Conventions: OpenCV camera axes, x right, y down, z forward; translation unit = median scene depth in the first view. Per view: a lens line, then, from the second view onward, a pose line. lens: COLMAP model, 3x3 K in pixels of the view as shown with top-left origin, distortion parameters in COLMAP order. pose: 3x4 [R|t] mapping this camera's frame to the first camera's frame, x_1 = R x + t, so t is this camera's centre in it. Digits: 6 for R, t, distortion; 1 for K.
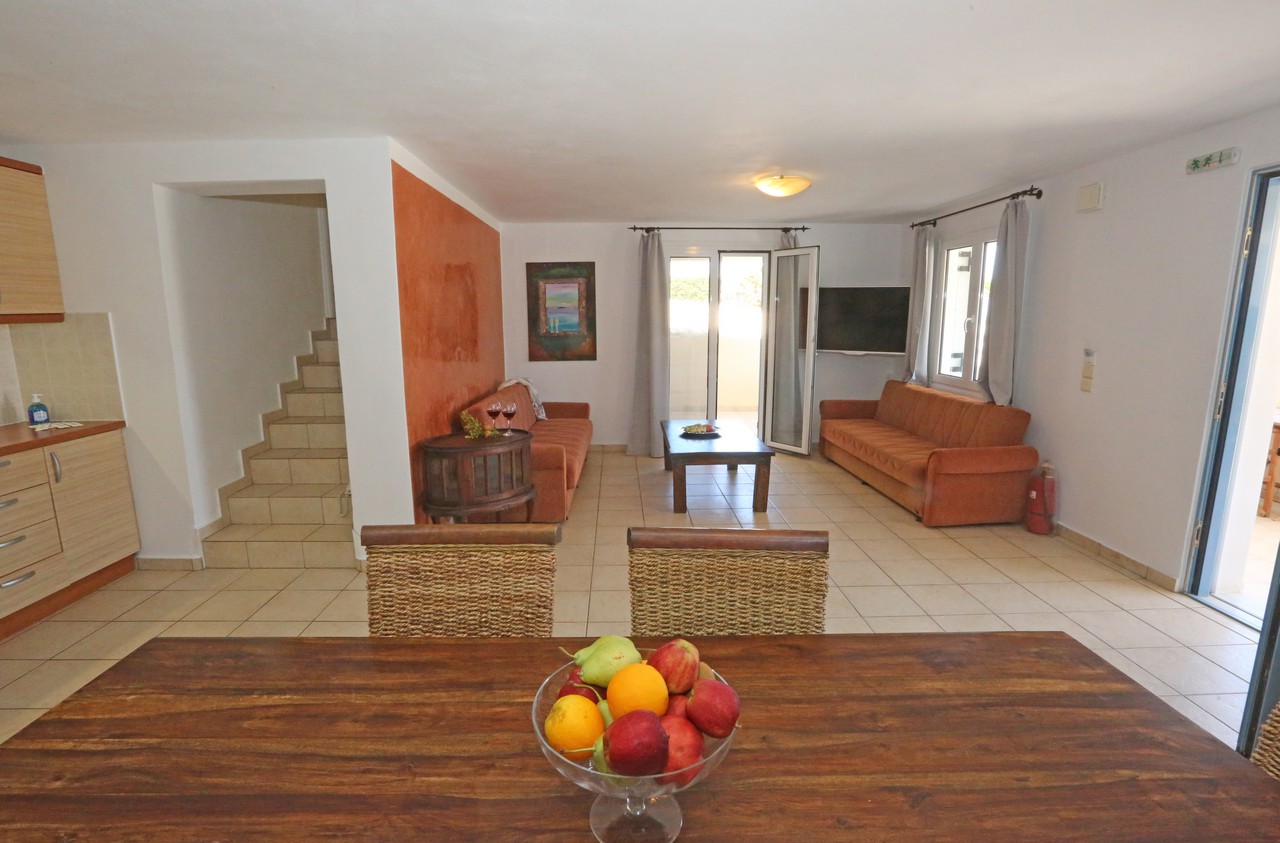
lens RADIAL K [[604.7, 0, 631.2], [0, 604.7, 421.9], [0, 0, 1]] dist [-0.057260, 0.019338]
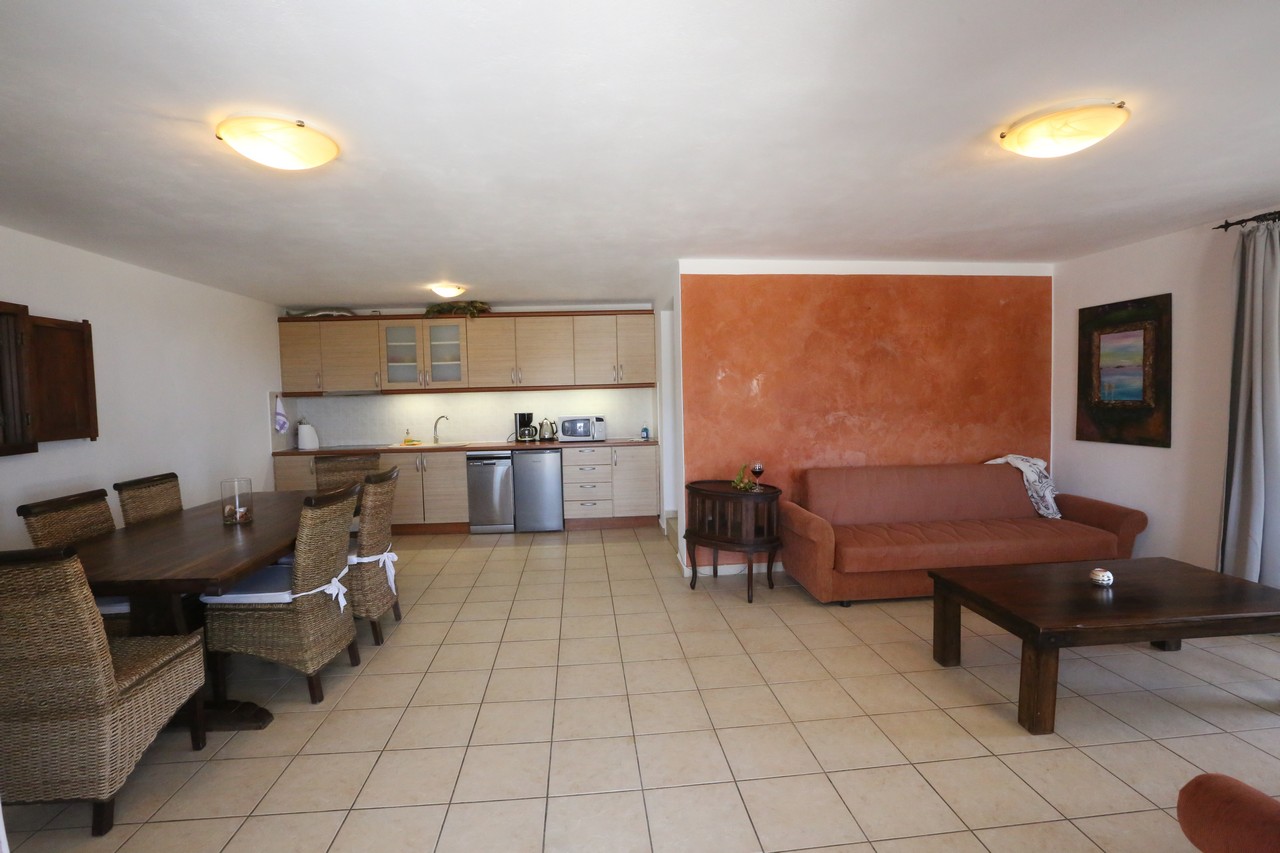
lens RADIAL K [[591.4, 0, 640.0], [0, 591.4, 426.5], [0, 0, 1]] dist [-0.059620, 0.026851]
pose [[0.076406, 0.060871, -0.995217, 0.660187], [-0.157355, 0.986363, 0.048249, -0.088442], [0.984582, 0.152916, 0.084942, 0.543724]]
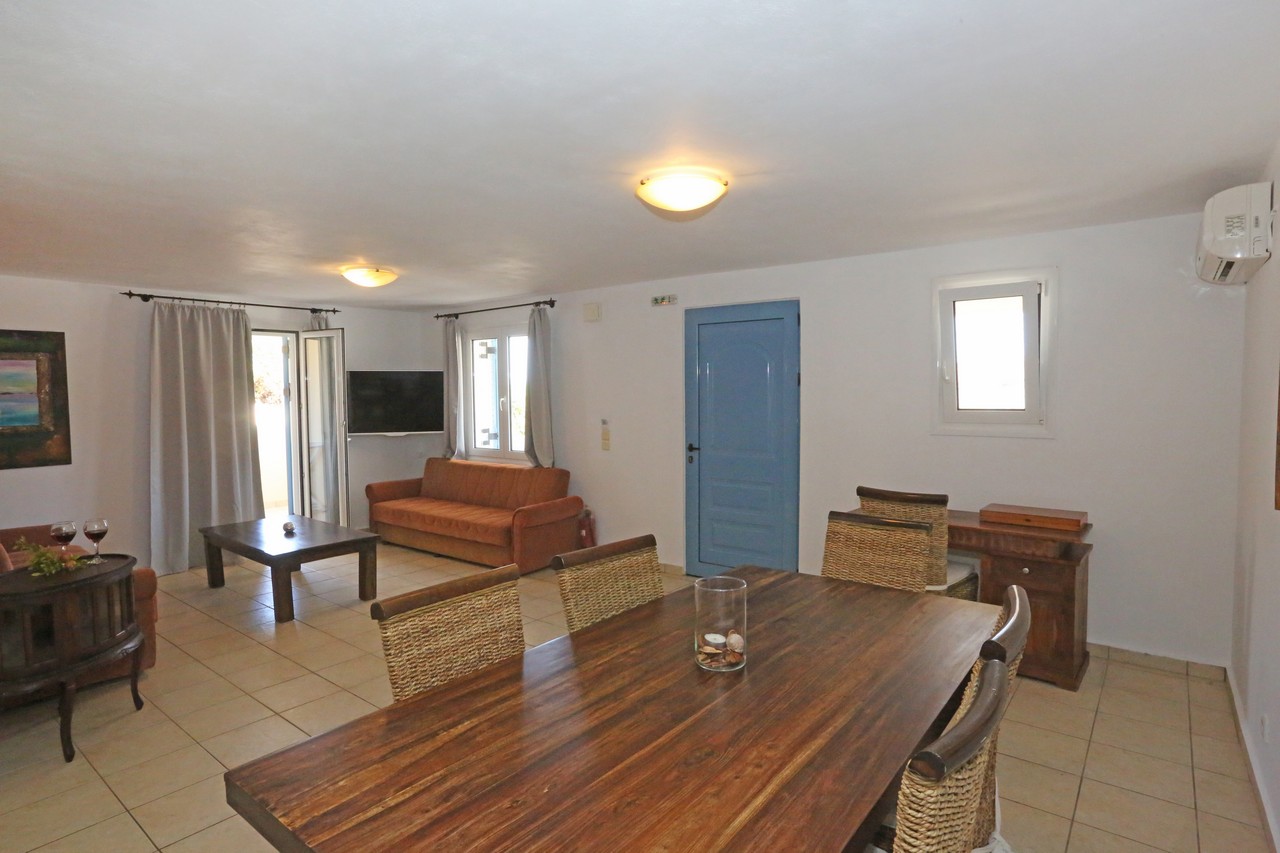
lens RADIAL K [[673.9, 0, 640.0], [0, 673.9, 426.5], [0, 0, 1]] dist [-0.049746, 0.022575]
pose [[0.633607, -0.044044, 0.772400, -0.314759], [0.143383, 0.987767, -0.061294, 0.001225], [-0.760252, 0.149586, 0.632171, -0.048313]]
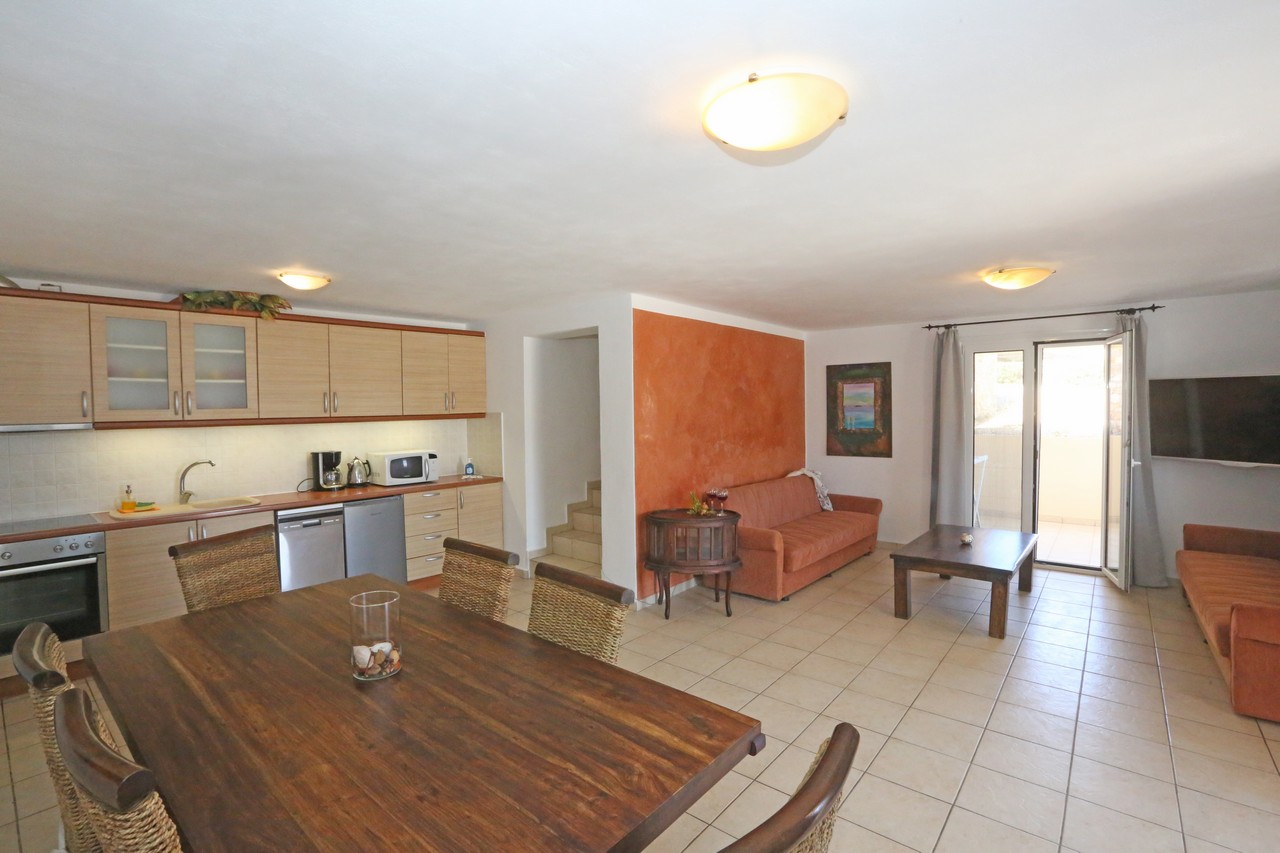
lens RADIAL K [[591.4, 0, 640.0], [0, 591.4, 426.5], [0, 0, 1]] dist [-0.059620, 0.026851]
pose [[0.754973, 0.017453, -0.655523, 0.353996], [-0.108887, 0.989105, -0.099071, -0.014962], [0.646652, 0.146174, 0.748648, -0.009077]]
